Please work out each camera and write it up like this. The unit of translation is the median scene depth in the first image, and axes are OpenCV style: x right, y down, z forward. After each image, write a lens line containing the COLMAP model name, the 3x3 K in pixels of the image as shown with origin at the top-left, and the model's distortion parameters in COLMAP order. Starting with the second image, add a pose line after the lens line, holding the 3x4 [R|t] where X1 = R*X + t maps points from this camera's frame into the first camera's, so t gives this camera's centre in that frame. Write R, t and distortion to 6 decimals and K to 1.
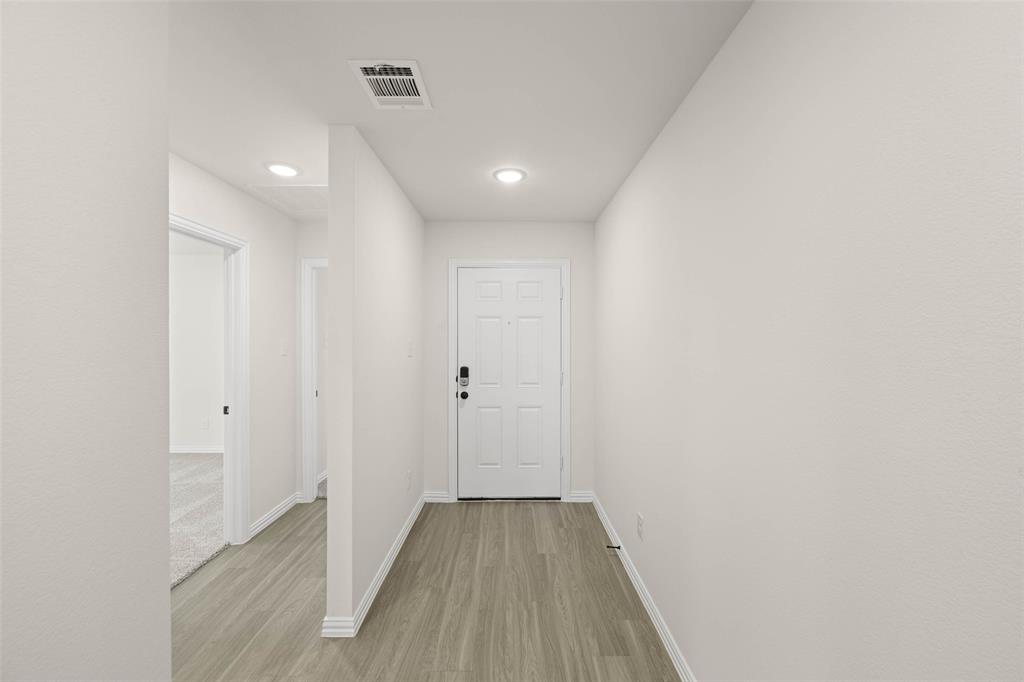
lens RADIAL K [[395.9, 0, 510.1], [0, 395.9, 338.9], [0, 0, 1]] dist [-0.011217, 0.000319]
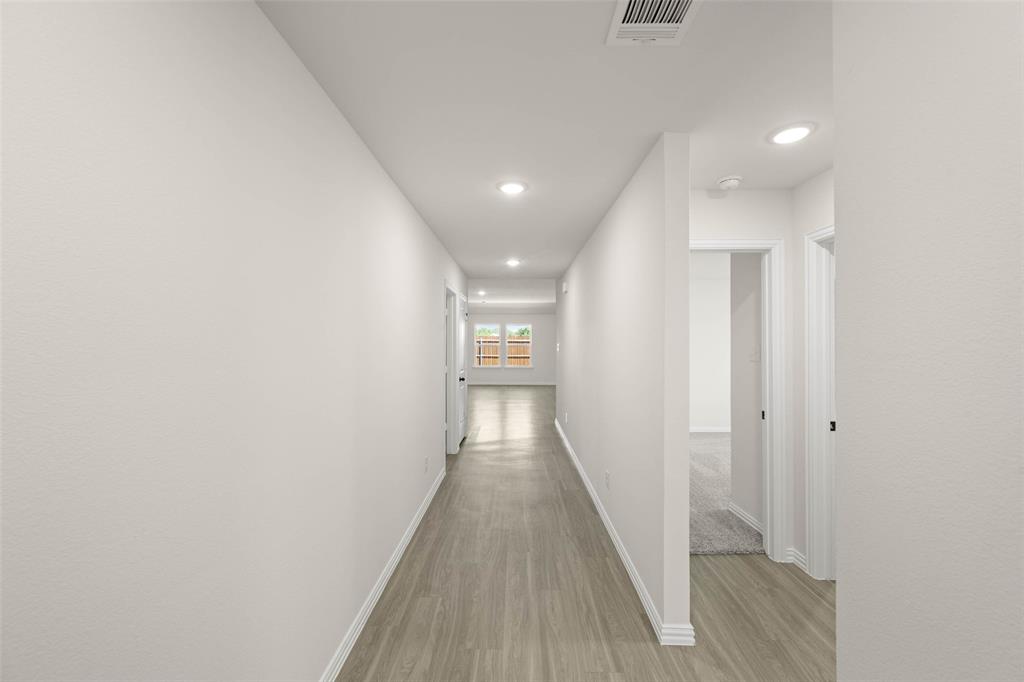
lens RADIAL K [[395.9, 0, 511.0], [0, 395.9, 341.6], [0, 0, 1]] dist [-0.011217, 0.000319]
pose [[0.999983, 0.001726, -0.005541, -0.001218], [-0.001759, 0.999981, -0.005942, 0.001484], [0.005531, 0.005951, 0.999967, -0.247513]]
